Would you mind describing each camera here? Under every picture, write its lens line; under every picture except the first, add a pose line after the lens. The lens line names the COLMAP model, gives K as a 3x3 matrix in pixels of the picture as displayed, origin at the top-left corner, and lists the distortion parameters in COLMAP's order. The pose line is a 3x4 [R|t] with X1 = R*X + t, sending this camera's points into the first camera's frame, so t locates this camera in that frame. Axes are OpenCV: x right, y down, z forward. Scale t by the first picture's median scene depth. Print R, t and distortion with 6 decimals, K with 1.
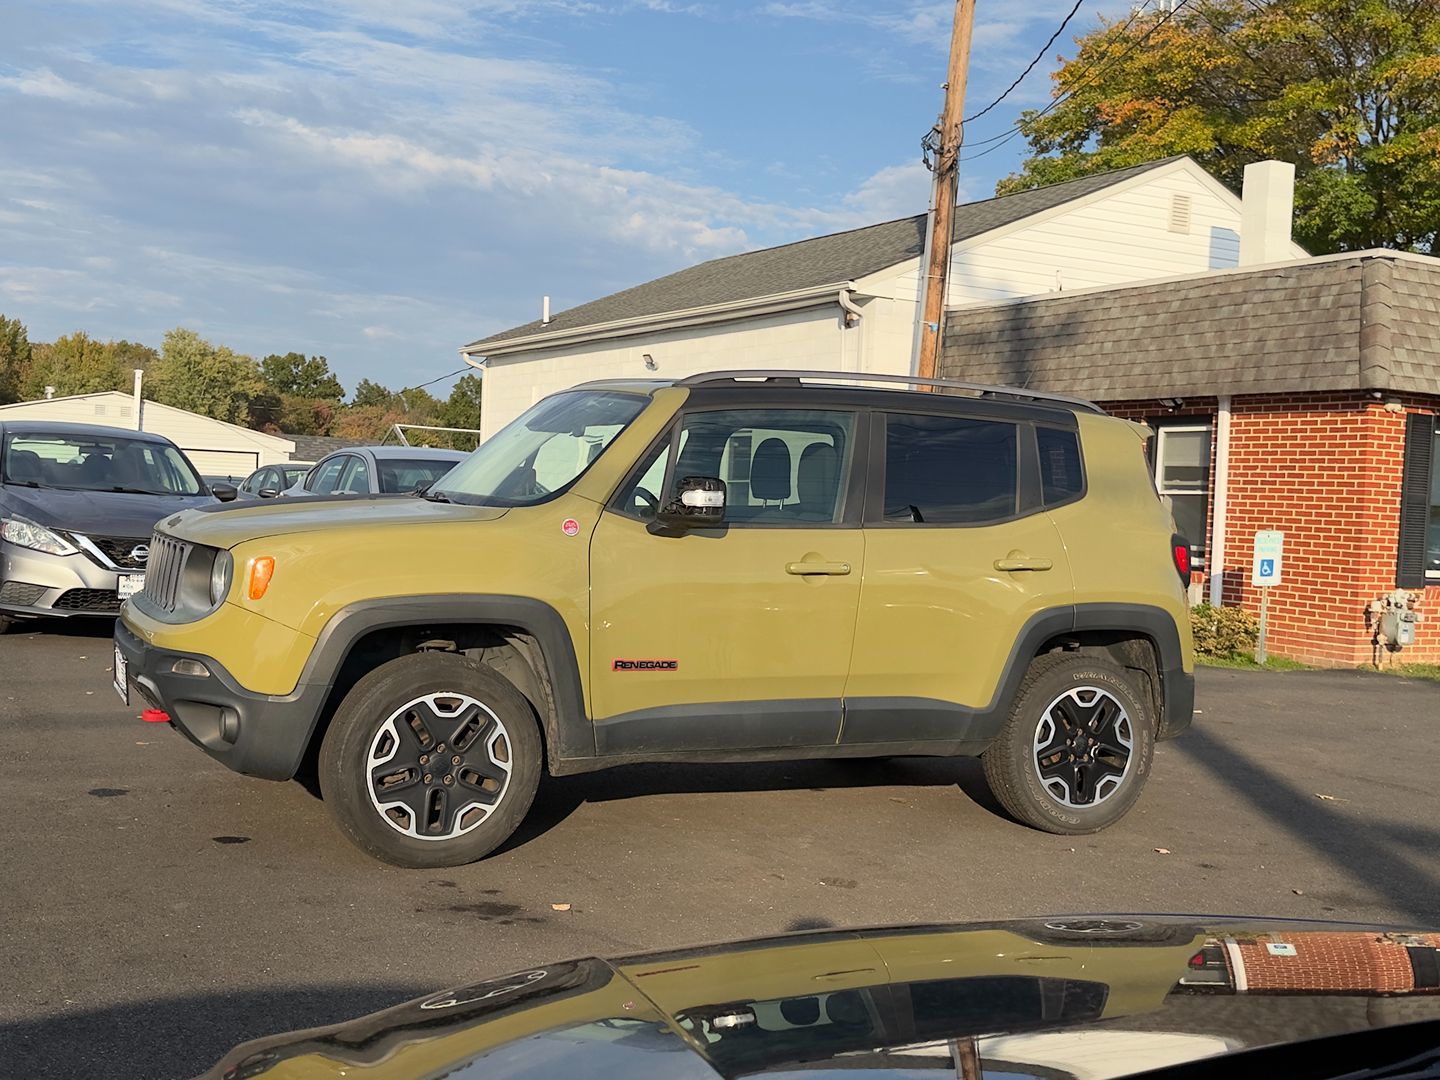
lens RADIAL K [[1581.9, 0, 720.0], [0, 1581.9, 540.0], [0, 0, 1]] dist [0.212850, -0.492981]
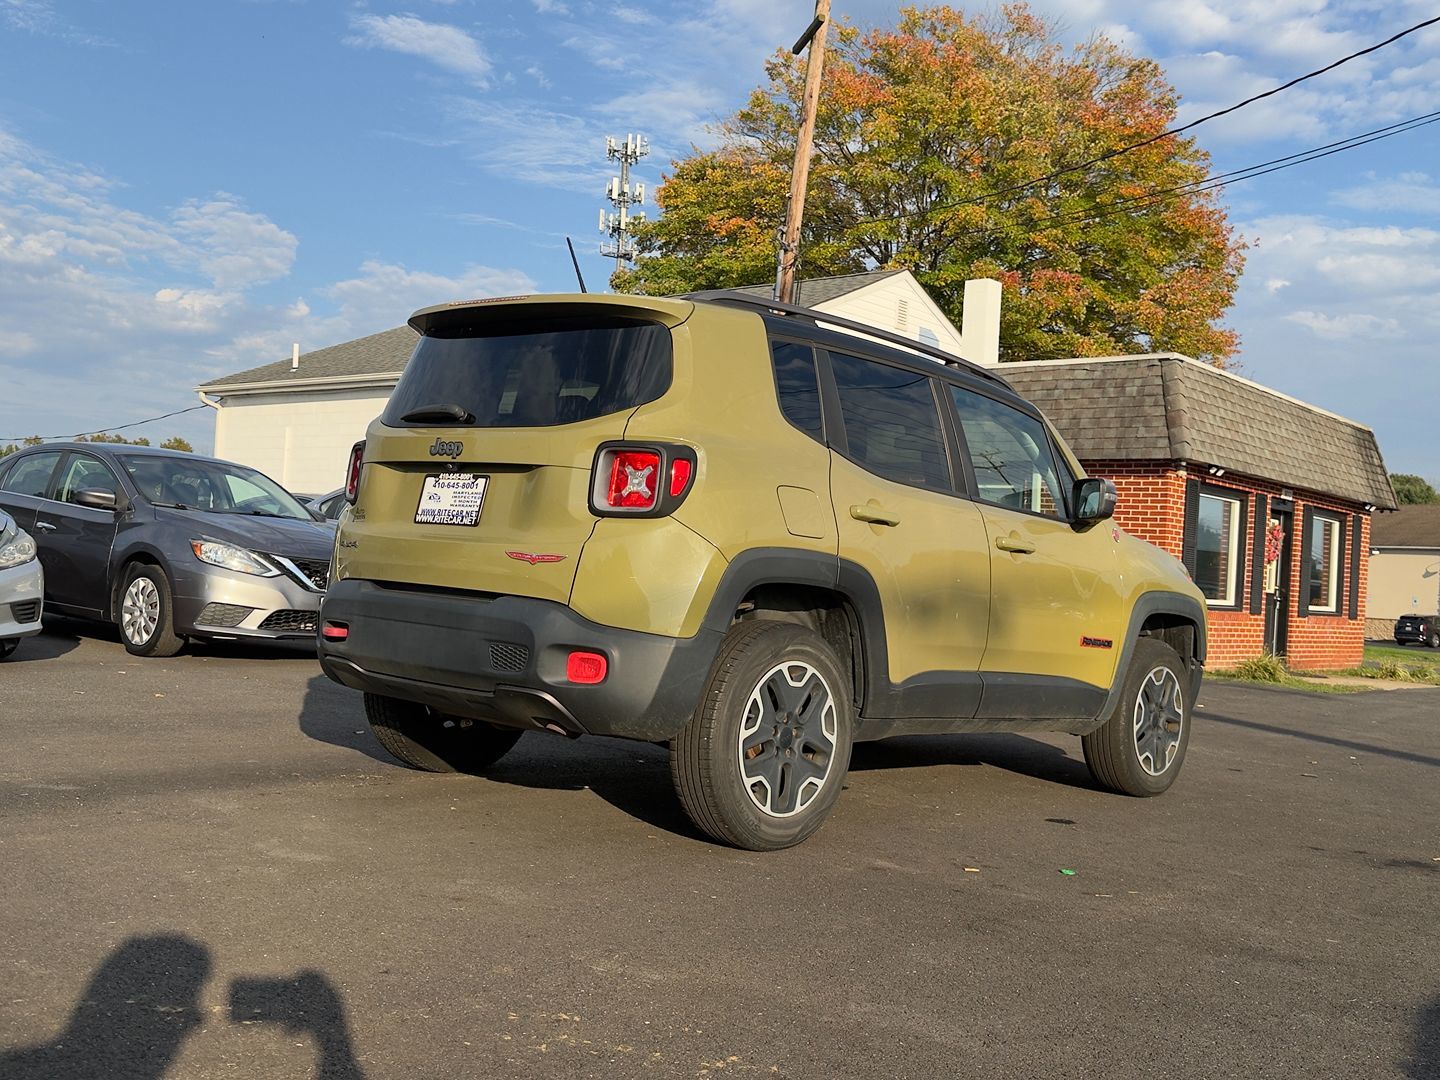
lens RADIAL K [[1371.5, 0, 720.0], [0, 1371.5, 540.0], [0, 0, 1]] dist [0.205701, -0.483042]
pose [[0.940460, 0.016114, 0.339521, -0.292948], [-0.006968, 0.999580, -0.028141, 0.006154], [-0.339832, 0.024100, 0.940177, 0.055267]]
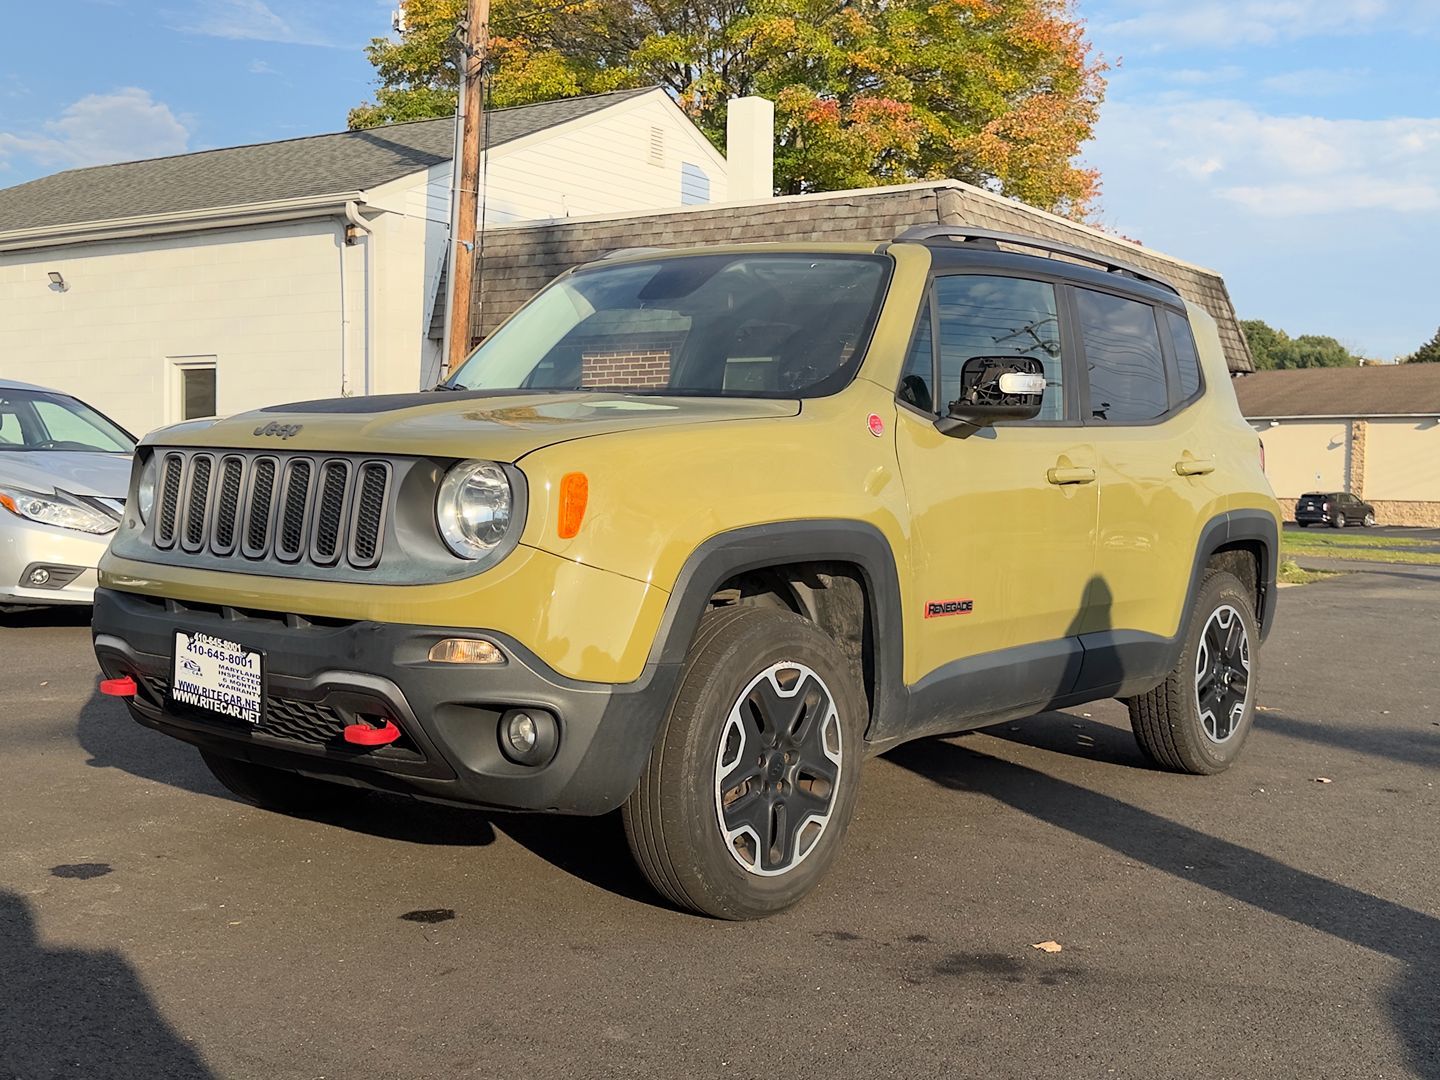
lens RADIAL K [[1581.9, 0, 720.0], [0, 1581.9, 540.0], [0, 0, 1]] dist [0.212850, -0.492981]
pose [[0.901332, -0.047775, 0.430486, -0.159550], [0.034704, 0.998668, 0.038172, 0.004824], [-0.431736, -0.019466, 0.901790, 0.125760]]
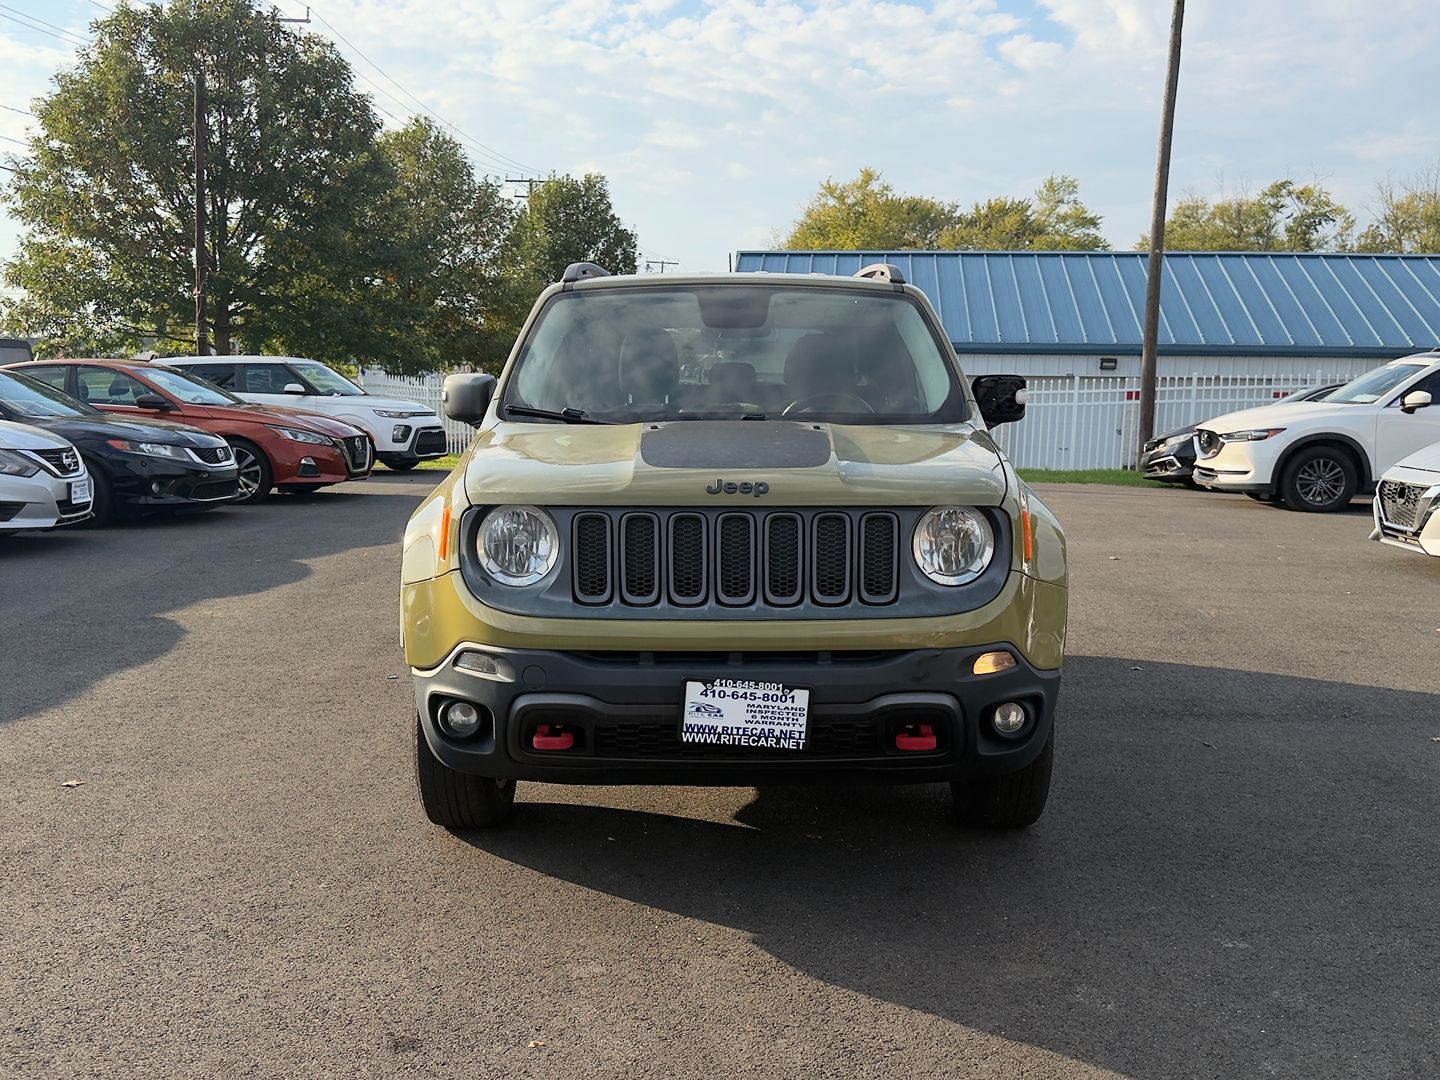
lens RADIAL K [[1405.2, 0, 720.0], [0, 1405.2, 540.0], [0, 0, 1]] dist [0.170202, -0.366588]
pose [[0.437321, -0.173761, 0.882359, -0.311832], [0.055279, 0.984495, 0.166477, -0.032249], [-0.897605, -0.024028, 0.440145, 0.259298]]
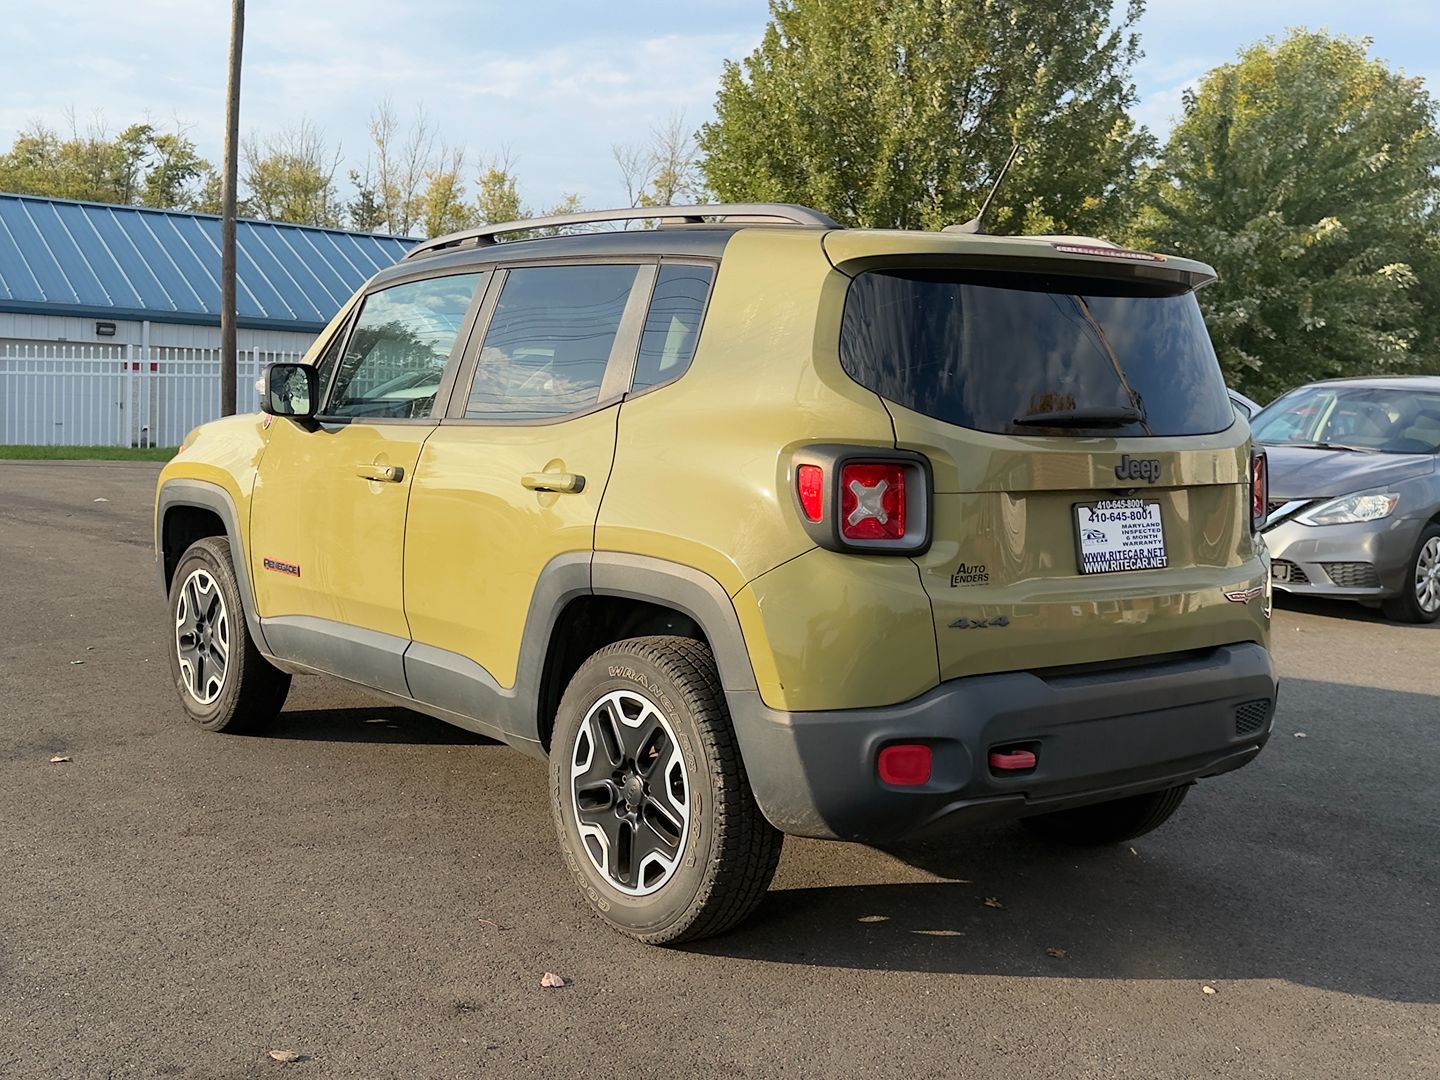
lens RADIAL K [[1581.9, 0, 720.0], [0, 1581.9, 540.0], [0, 0, 1]] dist [0.212850, -0.492981]
pose [[-0.250156, -0.185511, 0.950267, -0.457738], [-0.028384, 0.982456, 0.184323, -0.051760], [-0.967789, 0.019137, -0.251032, 0.455148]]
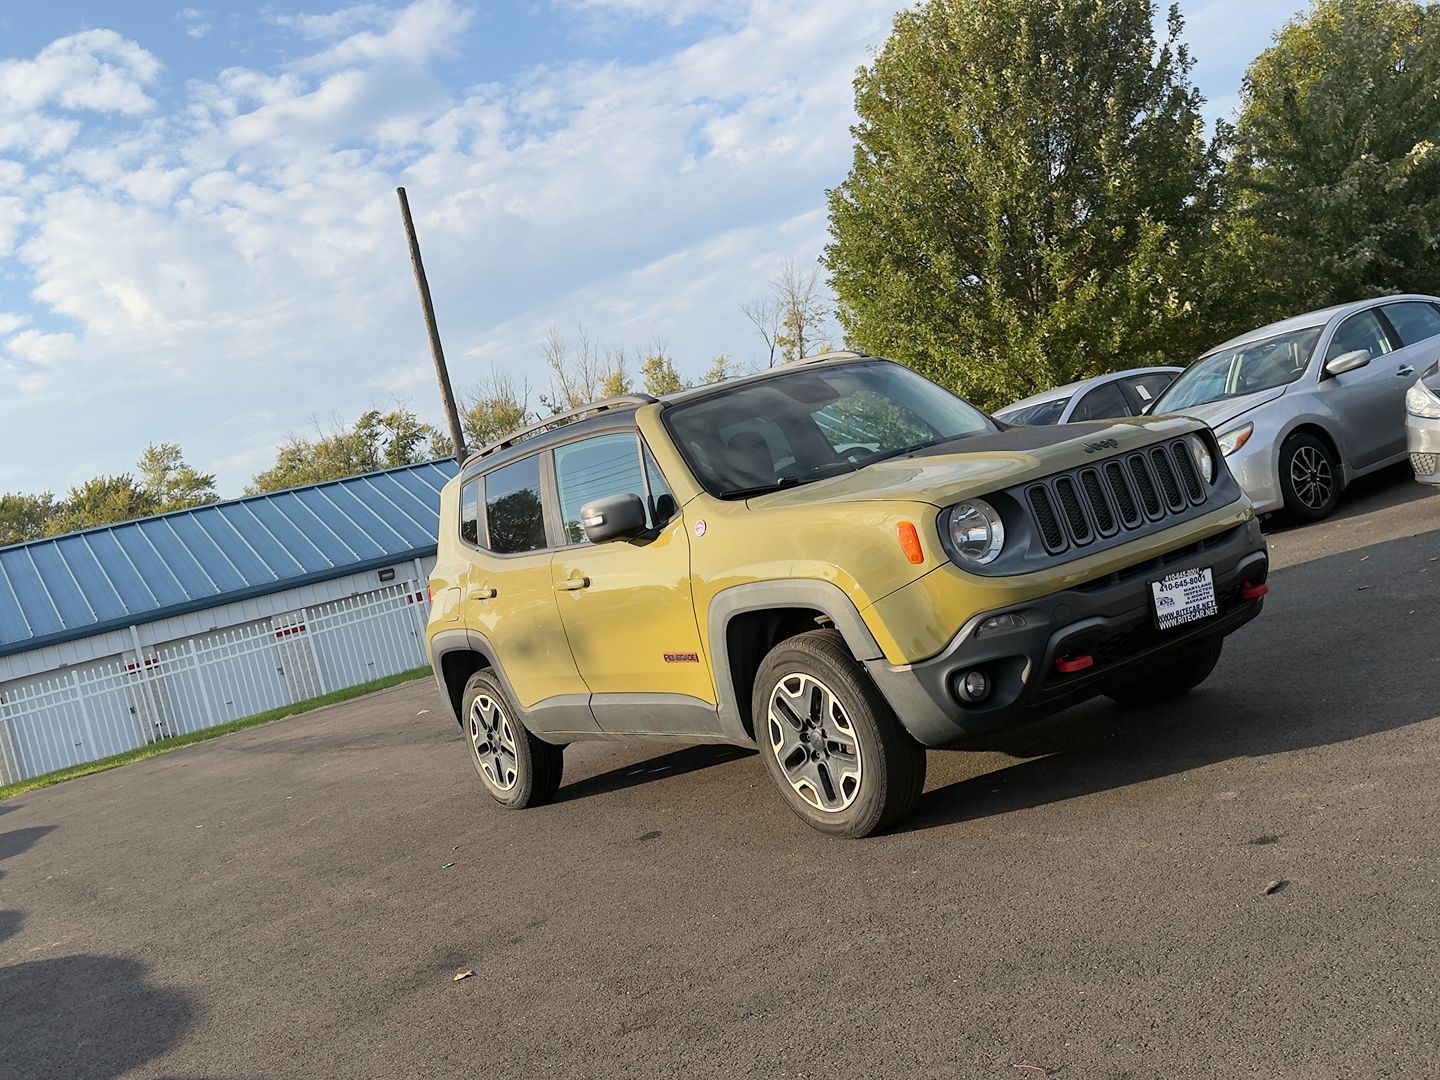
lens RADIAL K [[1392.6, 0, 716.7], [0, 1392.6, 521.7], [0, 0, 1]] dist [0.183583, -0.411210]
pose [[-0.146366, -0.048209, 0.988055, -0.391642], [0.274939, 0.957477, 0.087445, -0.035764], [-0.950255, 0.284454, -0.126888, 0.467902]]
